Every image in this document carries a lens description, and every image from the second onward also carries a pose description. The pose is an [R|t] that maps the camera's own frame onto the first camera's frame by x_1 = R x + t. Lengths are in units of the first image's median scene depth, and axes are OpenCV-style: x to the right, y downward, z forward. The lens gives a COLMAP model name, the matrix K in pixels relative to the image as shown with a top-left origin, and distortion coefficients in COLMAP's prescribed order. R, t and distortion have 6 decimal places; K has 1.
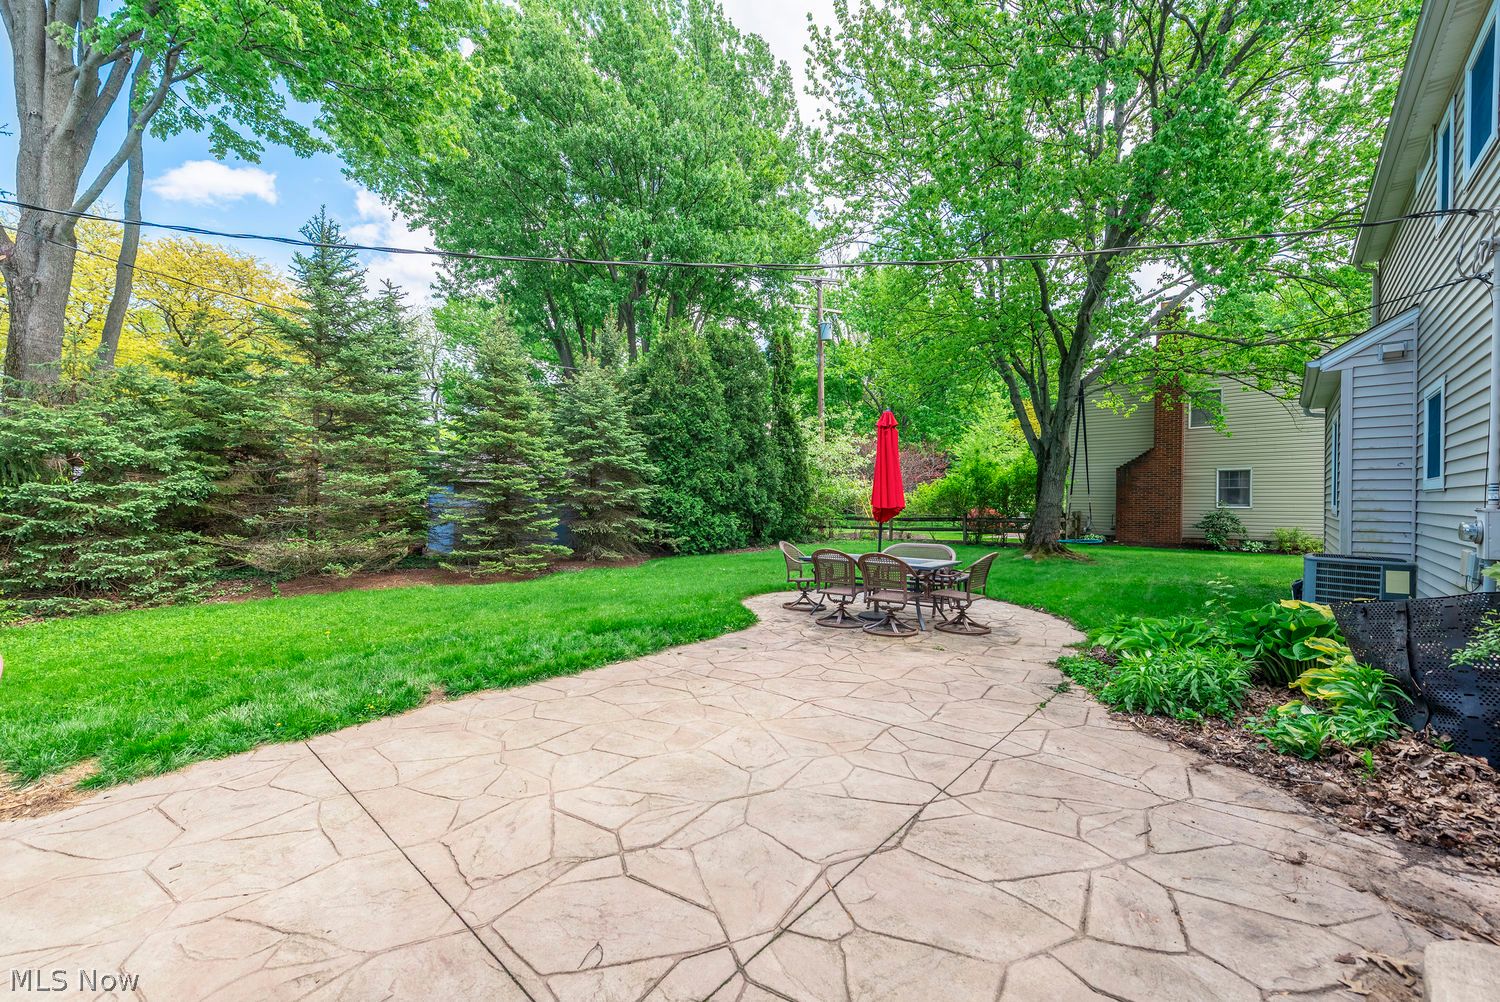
lens RADIAL K [[596.4, 0, 741.9], [0, 596.4, 506.1], [0, 0, 1]] dist [0.017460, -0.000715]
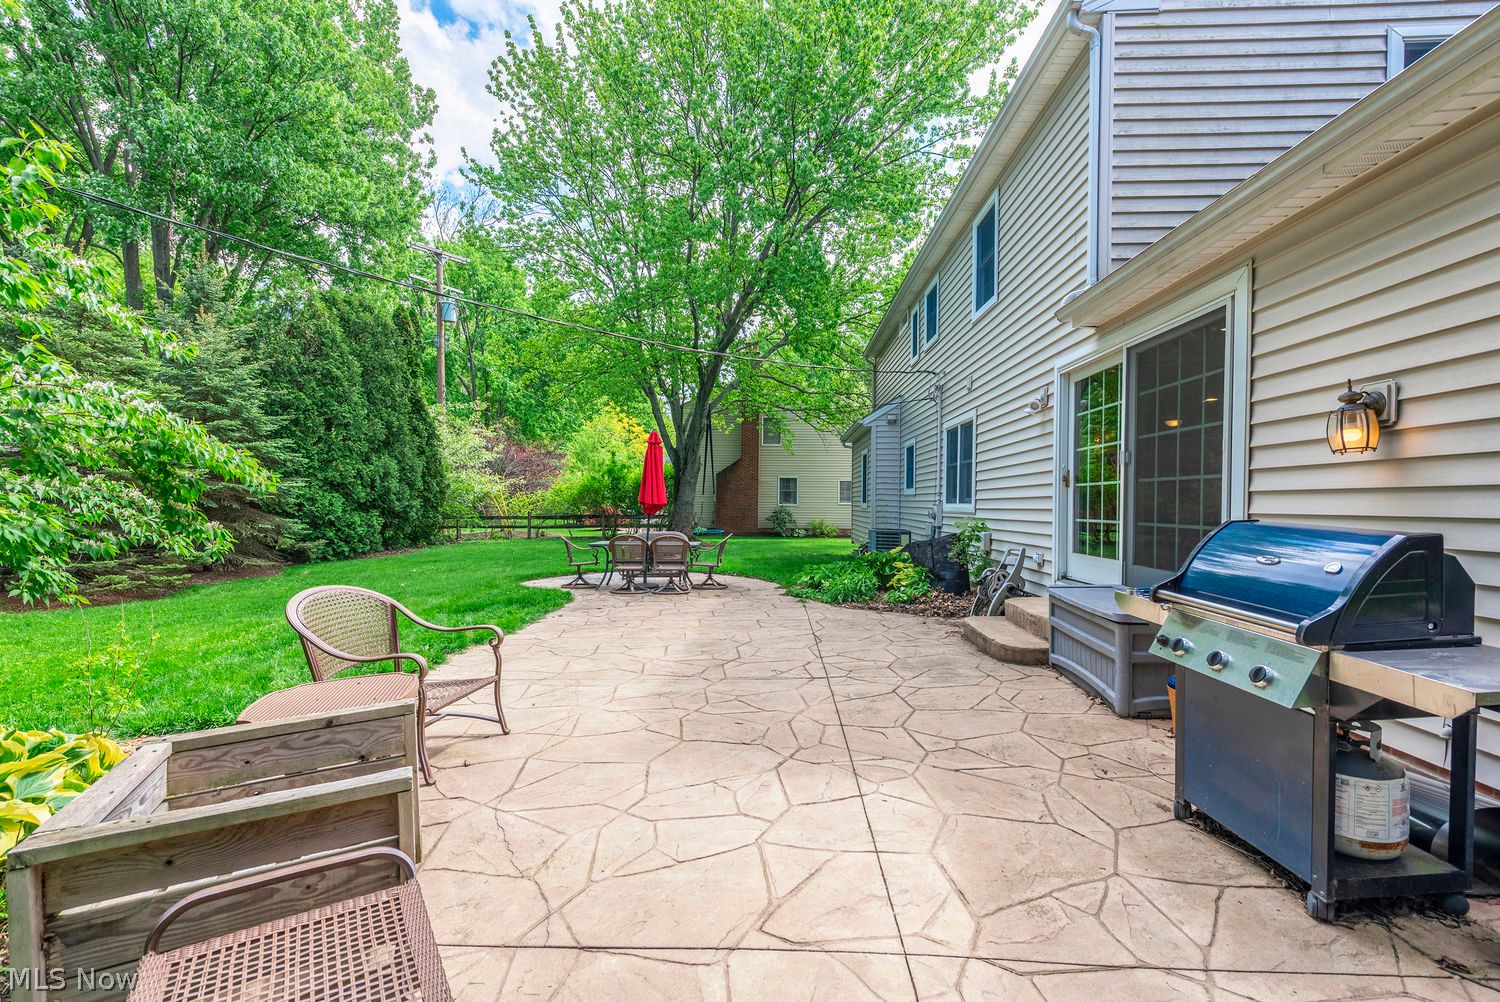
lens RADIAL K [[691.6, 0, 752.6], [0, 691.6, 505.0], [0, 0, 1]] dist [0.000709, -0.000110]
pose [[0.760010, 0.000168, 0.649911, -0.262694], [0.000375, 1.000000, -0.000697, 0.003255], [-0.649911, 0.000774, 0.760010, -0.137542]]
